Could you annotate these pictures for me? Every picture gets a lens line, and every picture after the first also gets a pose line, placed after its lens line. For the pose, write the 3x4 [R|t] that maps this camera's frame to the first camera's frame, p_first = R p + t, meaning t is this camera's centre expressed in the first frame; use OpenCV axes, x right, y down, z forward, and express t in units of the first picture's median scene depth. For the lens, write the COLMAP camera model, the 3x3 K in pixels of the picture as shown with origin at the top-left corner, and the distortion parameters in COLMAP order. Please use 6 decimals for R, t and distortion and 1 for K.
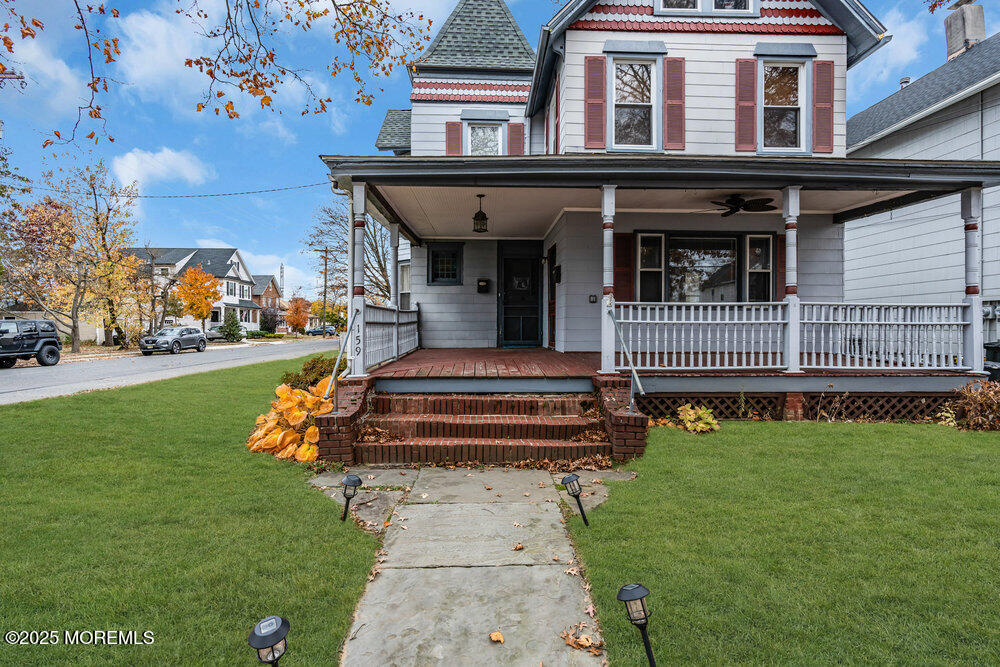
lens RADIAL K [[459.7, 0, 500.0], [0, 459.7, 333.5], [0, 0, 1]] dist [-0.001181, 0.000091]
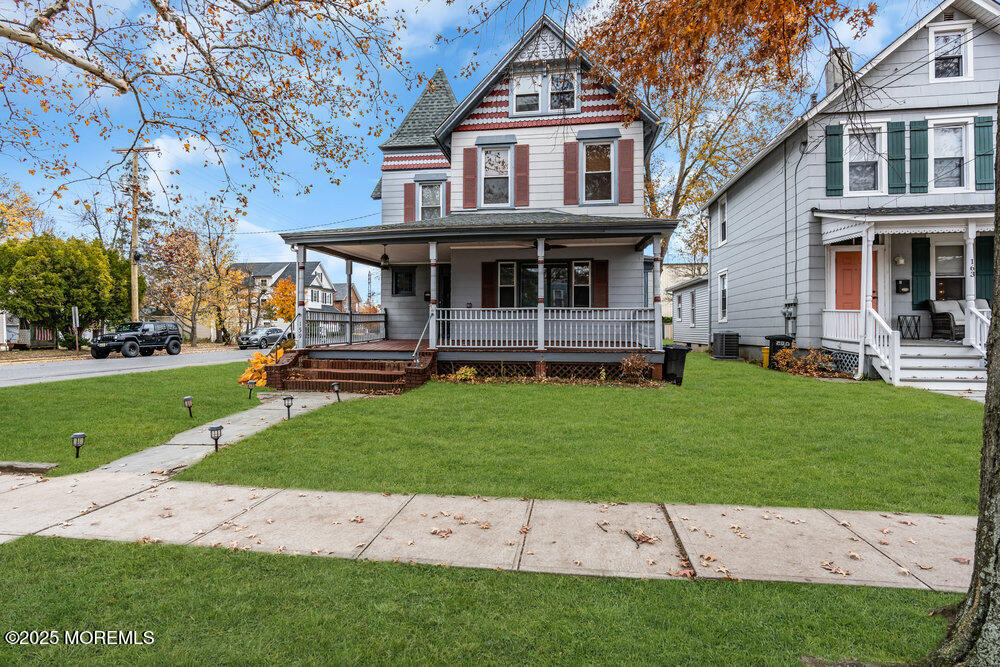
lens RADIAL K [[505.2, 0, 542.0], [0, 505.2, 334.7], [0, 0, 1]] dist [-0.002028, 0.000178]
pose [[0.985501, 0.001254, -0.169667, 0.581608], [-0.002402, 0.999976, -0.006564, 0.025810], [0.169655, 0.006876, 0.985480, -0.492777]]
